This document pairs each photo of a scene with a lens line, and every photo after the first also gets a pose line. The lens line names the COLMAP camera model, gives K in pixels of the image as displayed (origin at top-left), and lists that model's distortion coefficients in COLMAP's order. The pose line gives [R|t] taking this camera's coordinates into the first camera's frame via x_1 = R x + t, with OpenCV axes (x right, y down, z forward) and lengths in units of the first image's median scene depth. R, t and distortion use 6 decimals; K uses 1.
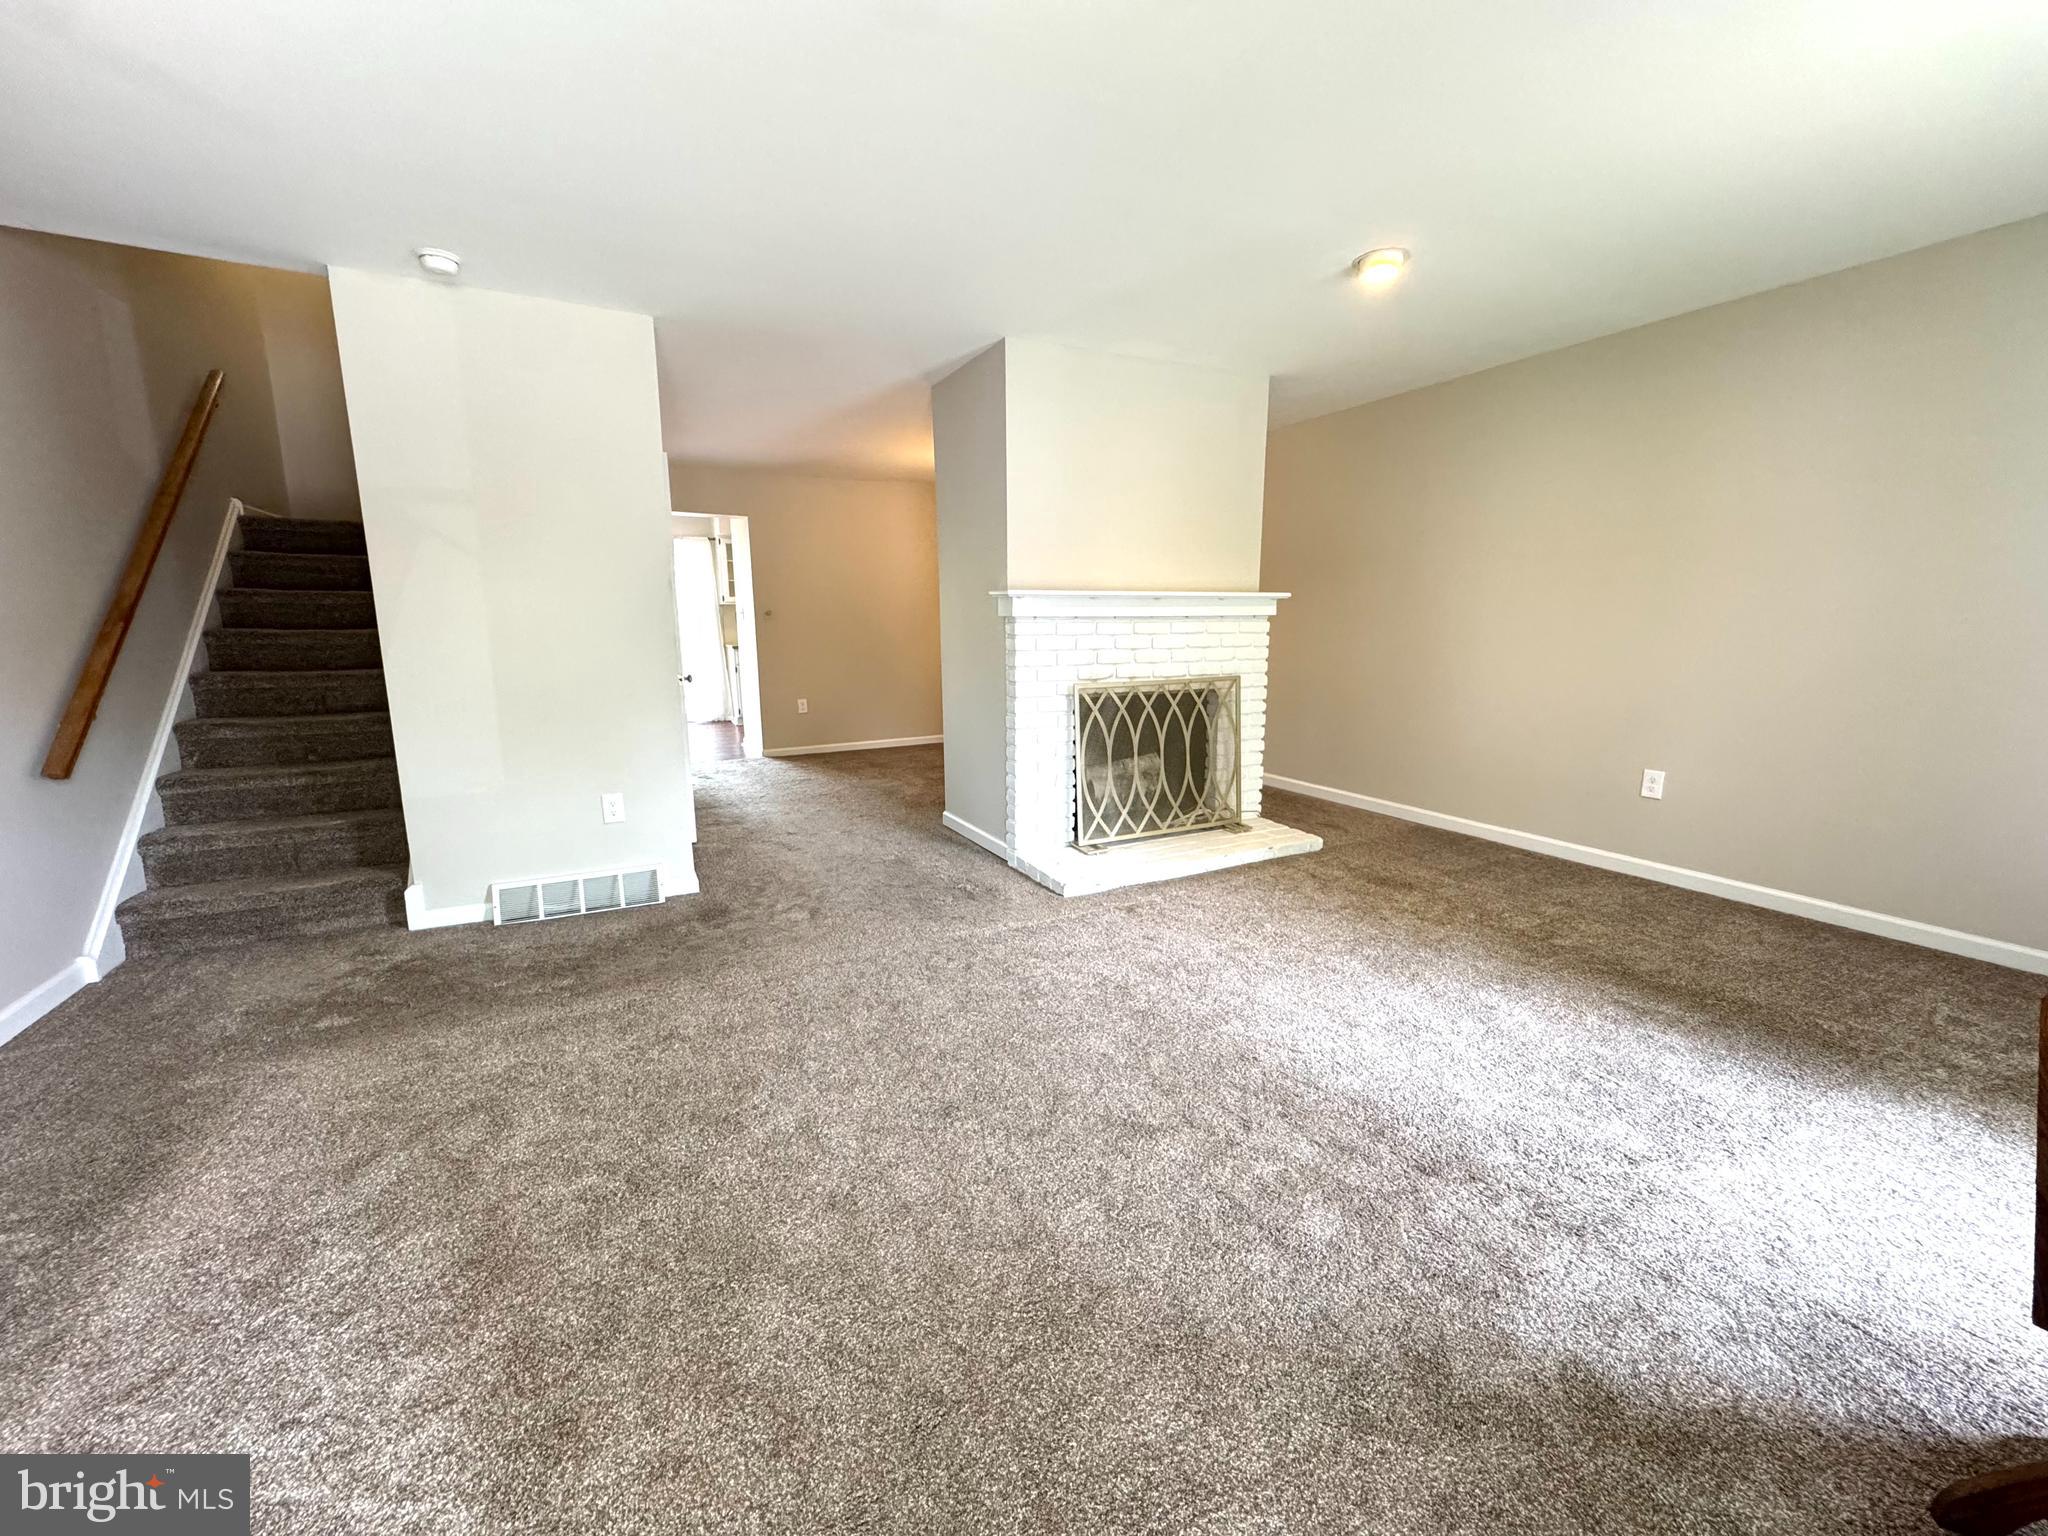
lens RADIAL K [[818.9, 0, 1024.0], [0, 818.9, 768.0], [0, 0, 1]] dist [-0.004742, 0.000107]
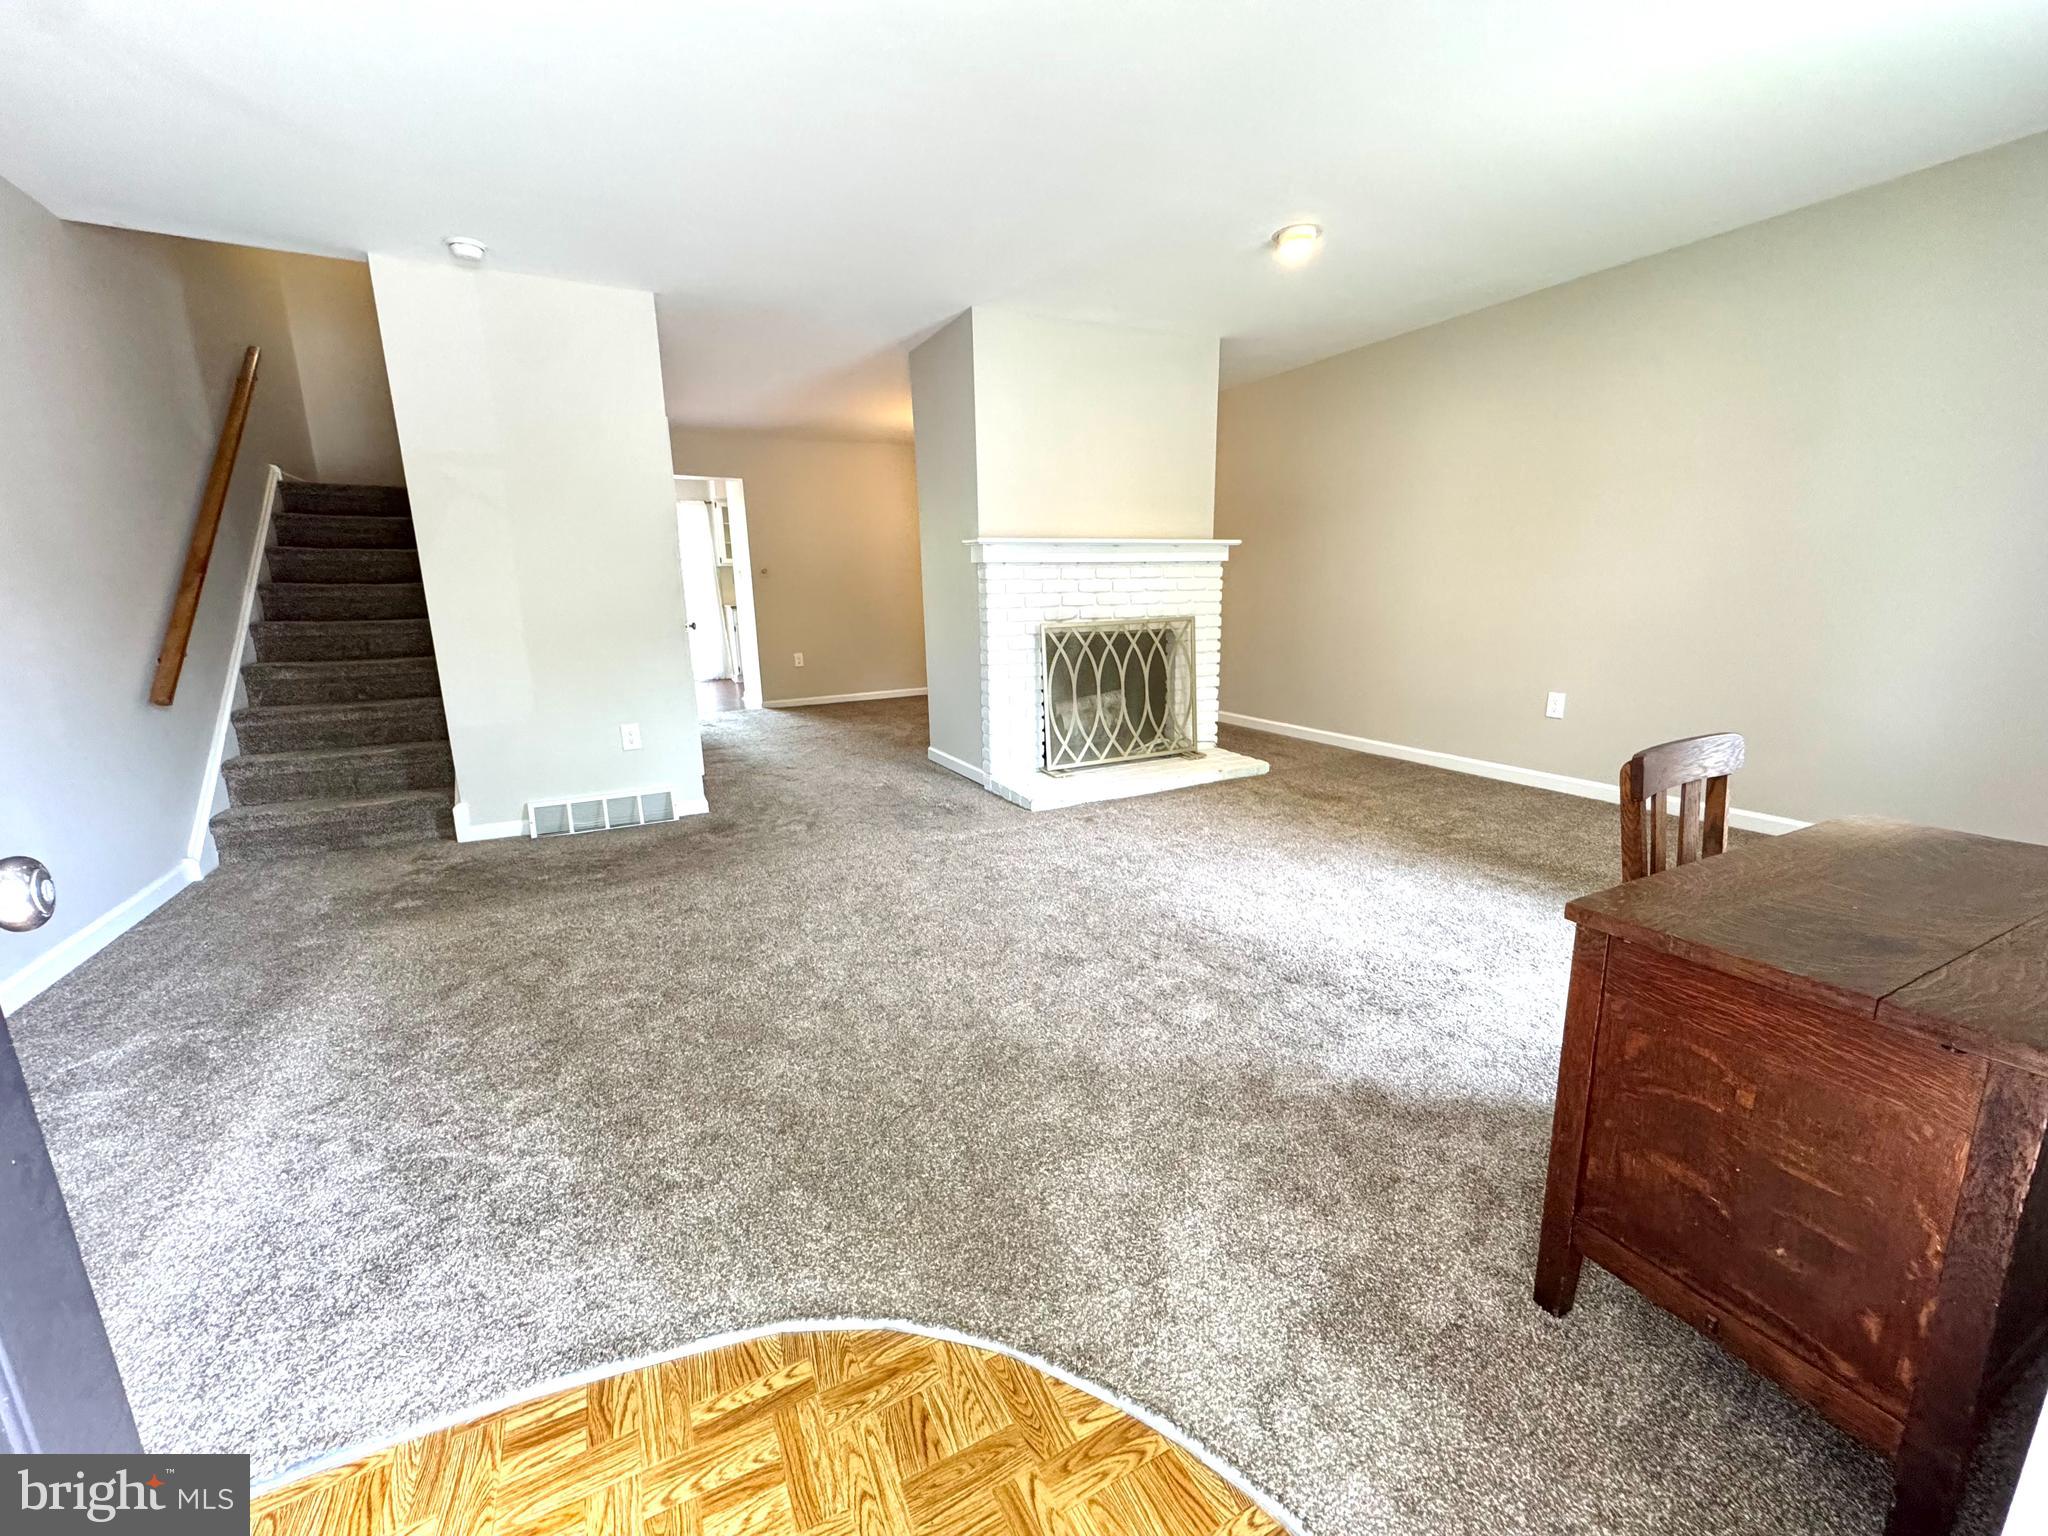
lens RADIAL K [[818.9, 0, 1024.0], [0, 818.9, 768.0], [0, 0, 1]] dist [-0.004742, 0.000107]
pose [[0.999915, -0.012995, -0.000980, 0.040099], [0.013024, 0.999119, 0.039900, 0.052134], [0.000461, -0.039909, 0.999203, -0.126818]]
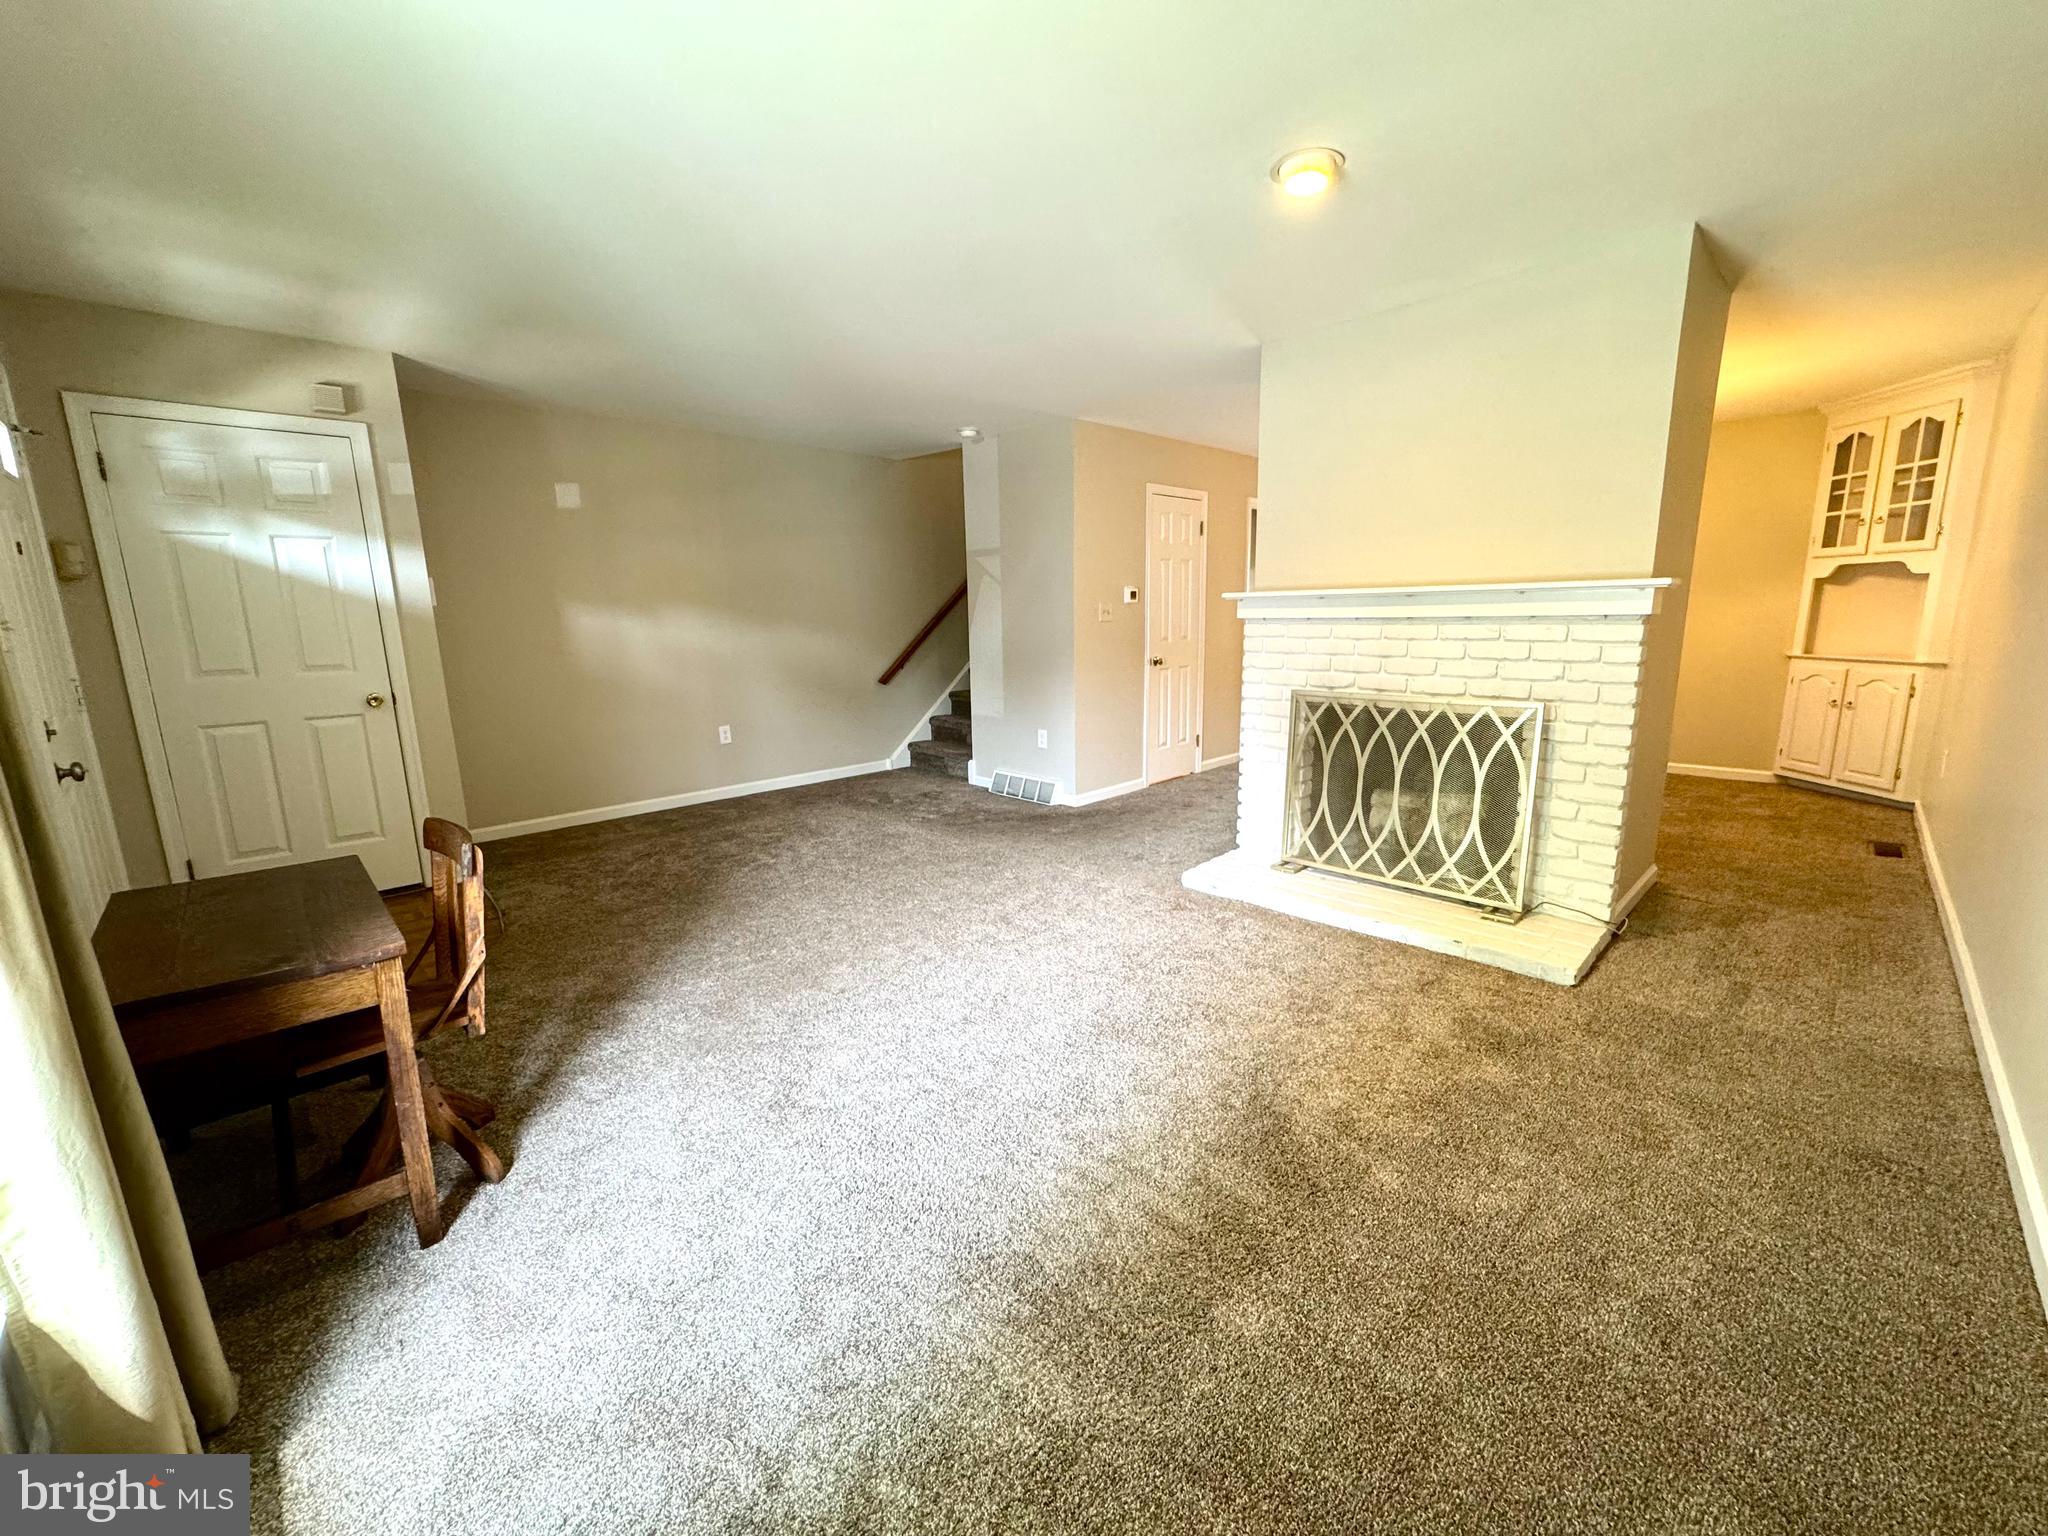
lens RADIAL K [[818.9, 0, 1024.0], [0, 818.9, 768.0], [0, 0, 1]] dist [-0.004742, 0.000107]
pose [[0.295595, 0.176221, -0.938919, 0.946503], [-0.158328, 0.978284, 0.133764, -0.098514], [0.942102, 0.109117, 0.317077, 0.450831]]
